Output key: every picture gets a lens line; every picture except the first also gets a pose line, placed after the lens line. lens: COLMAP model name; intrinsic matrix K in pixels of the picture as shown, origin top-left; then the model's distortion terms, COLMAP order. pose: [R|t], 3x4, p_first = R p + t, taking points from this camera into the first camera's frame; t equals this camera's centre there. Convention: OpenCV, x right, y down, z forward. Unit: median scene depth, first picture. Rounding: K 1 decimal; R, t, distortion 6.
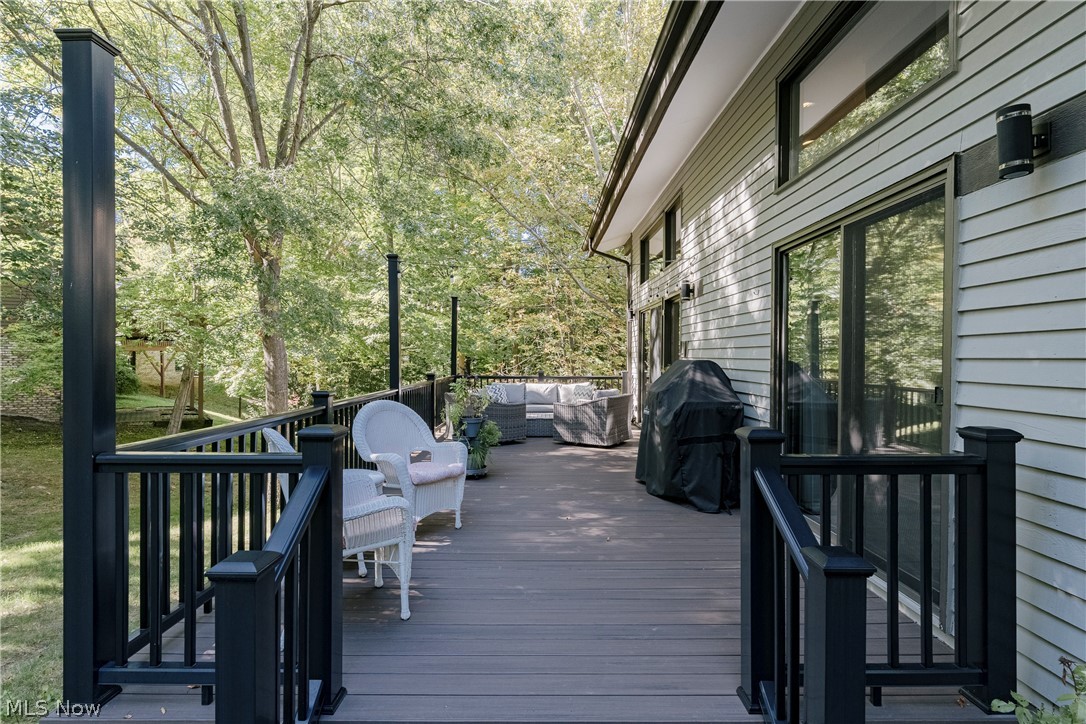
lens RADIAL K [[554.9, 0, 542.6], [0, 554.9, 359.9], [0, 0, 1]] dist [-0.001217, 0.000063]
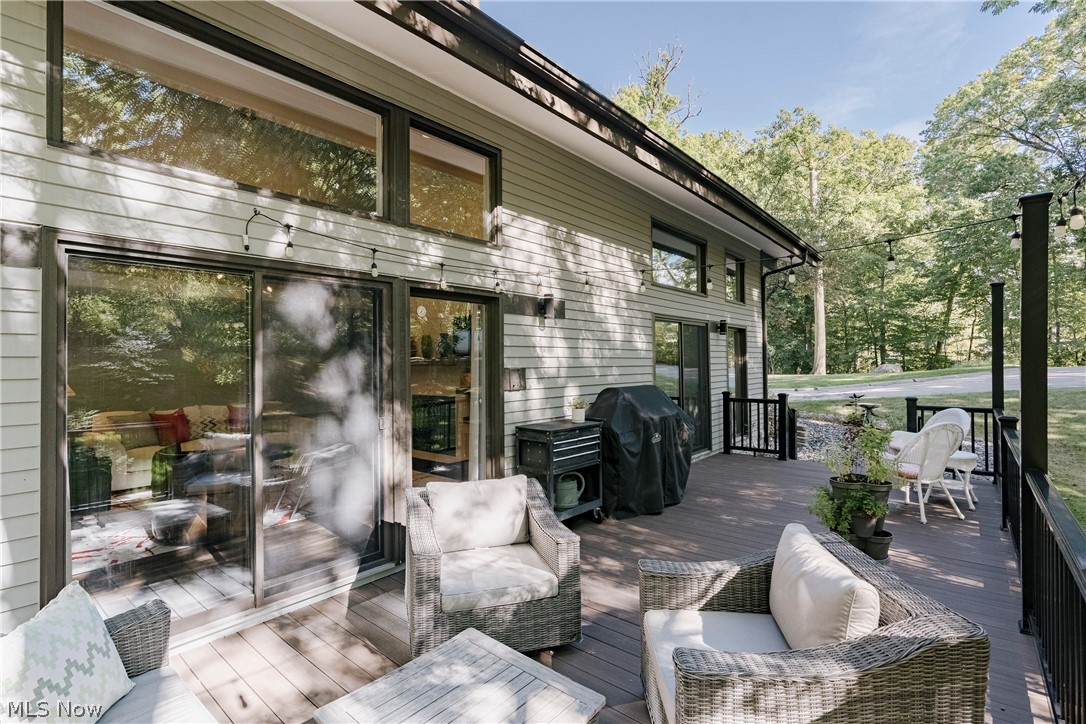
lens RADIAL K [[503.2, 0, 543.2], [0, 503.2, 360.3], [0, 0, 1]] dist [0.000256, 0.000005]
pose [[-0.752717, 0.003195, 0.658337, -0.142175], [0.005370, 0.999985, 0.001286, -0.027778], [-0.658323, 0.004504, -0.752722, 0.977576]]
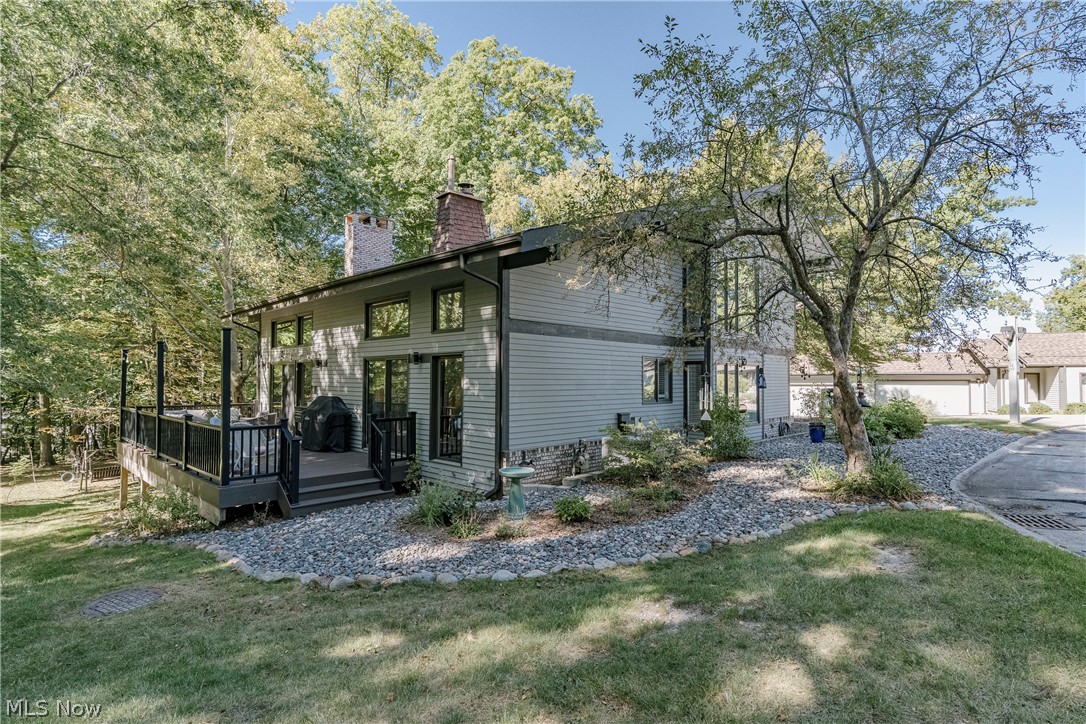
lens RADIAL K [[554.9, 0, 543.7], [0, 554.9, 370.0], [0, 0, 1]] dist [-0.001217, 0.000063]
pose [[0.703671, 0.020206, 0.710238, -0.412304], [-0.005075, 0.999713, -0.023414, -0.030771], [-0.710507, 0.012871, 0.703572, -0.720807]]
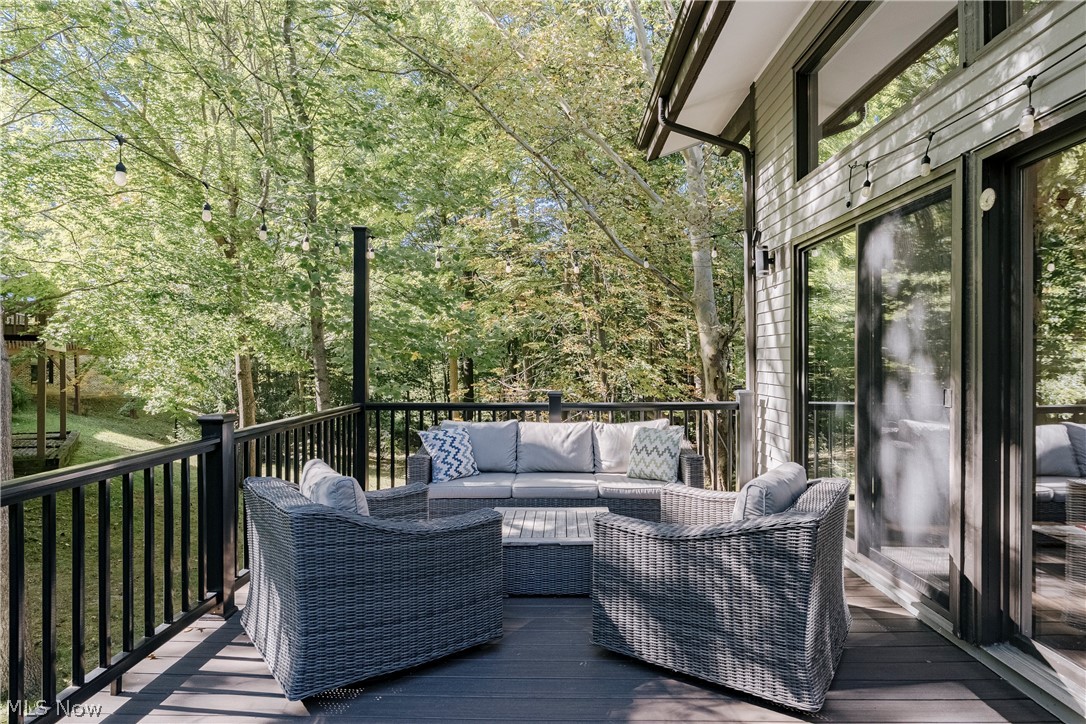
lens RADIAL K [[594.3, 0, 545.8], [0, 594.3, 362.3], [0, 0, 1]] dist [0.001288, 0.000092]
pose [[0.999659, -0.009583, -0.024291, 0.001193], [0.009624, 0.999952, 0.001549, -0.005035], [0.024275, -0.001783, 0.999704, 0.537765]]
